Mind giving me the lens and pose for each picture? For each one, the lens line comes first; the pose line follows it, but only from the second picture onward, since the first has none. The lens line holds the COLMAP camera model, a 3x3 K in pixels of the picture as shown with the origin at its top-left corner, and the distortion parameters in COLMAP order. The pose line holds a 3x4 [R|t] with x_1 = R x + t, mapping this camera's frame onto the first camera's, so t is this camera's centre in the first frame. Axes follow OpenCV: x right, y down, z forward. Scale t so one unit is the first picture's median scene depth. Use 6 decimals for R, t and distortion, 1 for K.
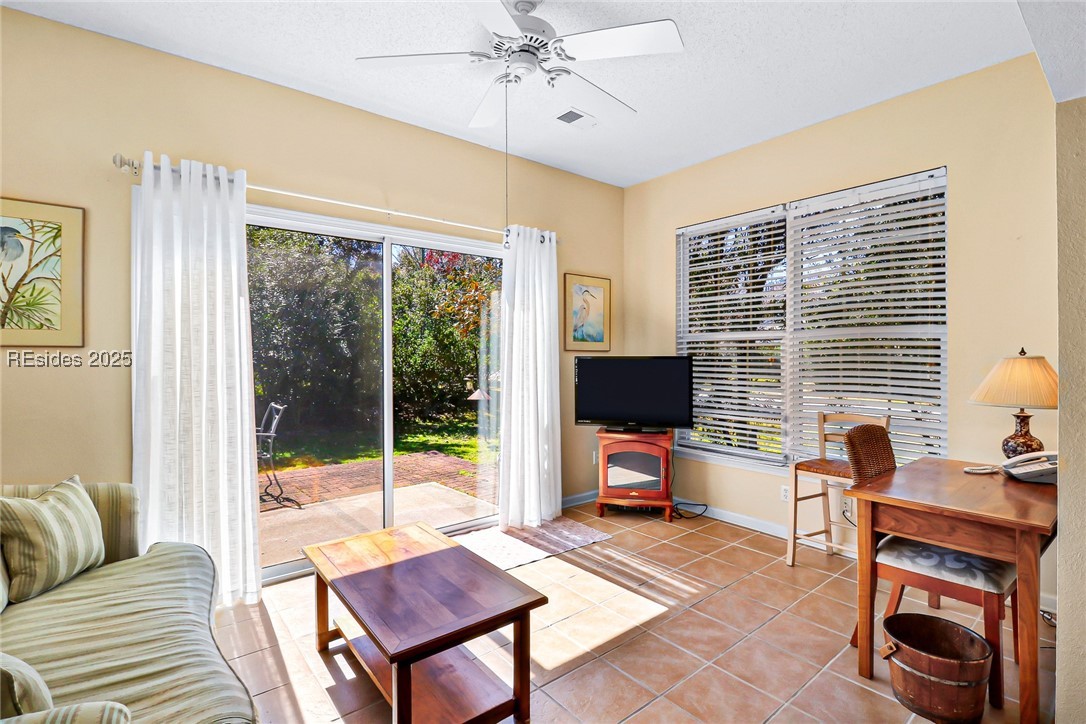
lens RADIAL K [[501.2, 0, 549.1], [0, 501.2, 359.4], [0, 0, 1]] dist [0.002671, -0.012770]
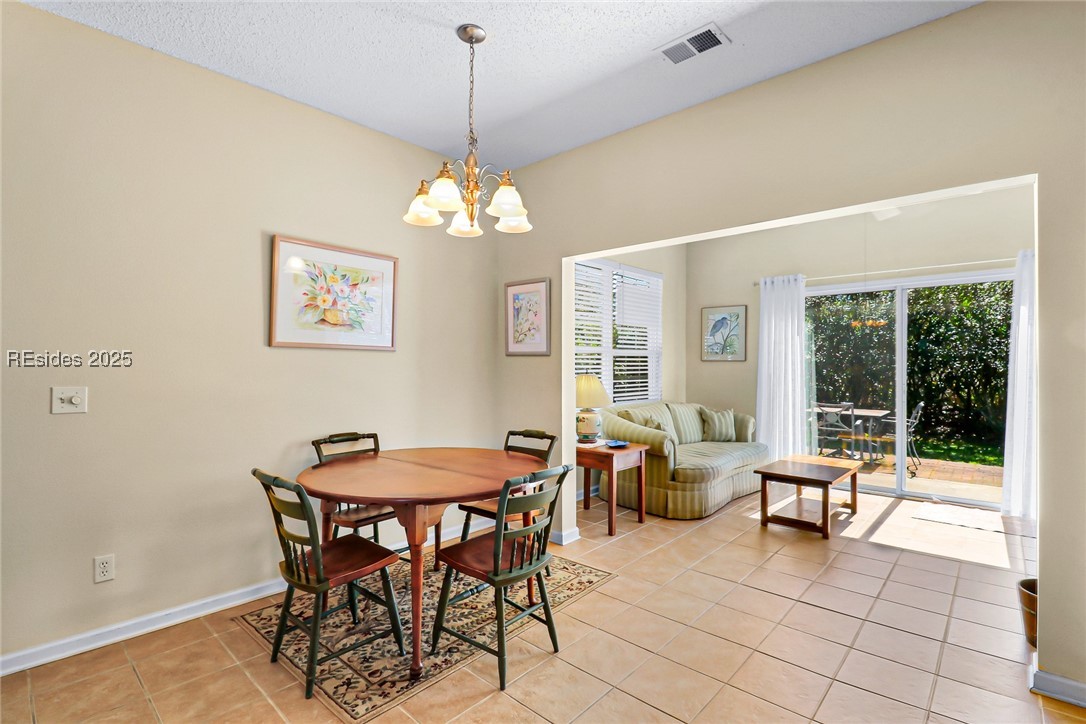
lens RADIAL K [[501.2, 0, 549.1], [0, 501.2, 359.4], [0, 0, 1]] dist [0.002671, -0.012770]
pose [[0.150075, -0.008375, -0.988639, 0.899391], [-0.014407, 0.999839, -0.010656, 0.005798], [0.988570, 0.015843, 0.149930, -0.223873]]
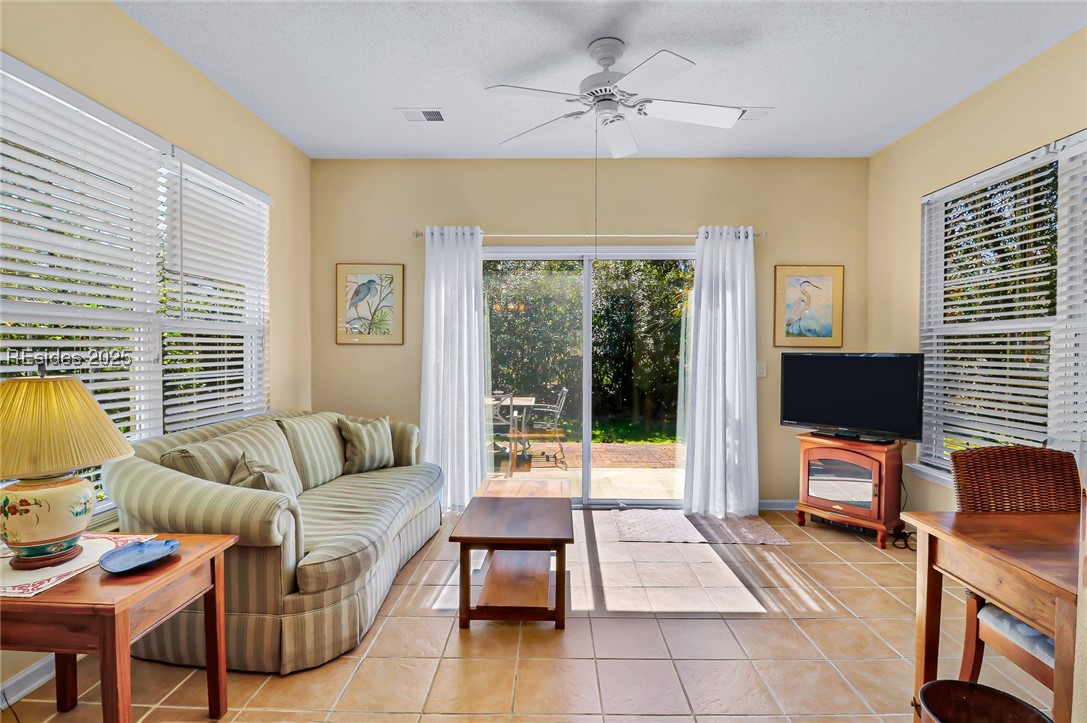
lens RADIAL K [[501.7, 0, 549.6], [0, 501.7, 358.9], [0, 0, 1]] dist [0.002671, -0.012770]
pose [[0.767983, 0.015997, -0.640270, 0.373004], [-0.011325, 0.999871, 0.011397, 0.000032], [0.640370, -0.001502, 0.768065, -0.011285]]
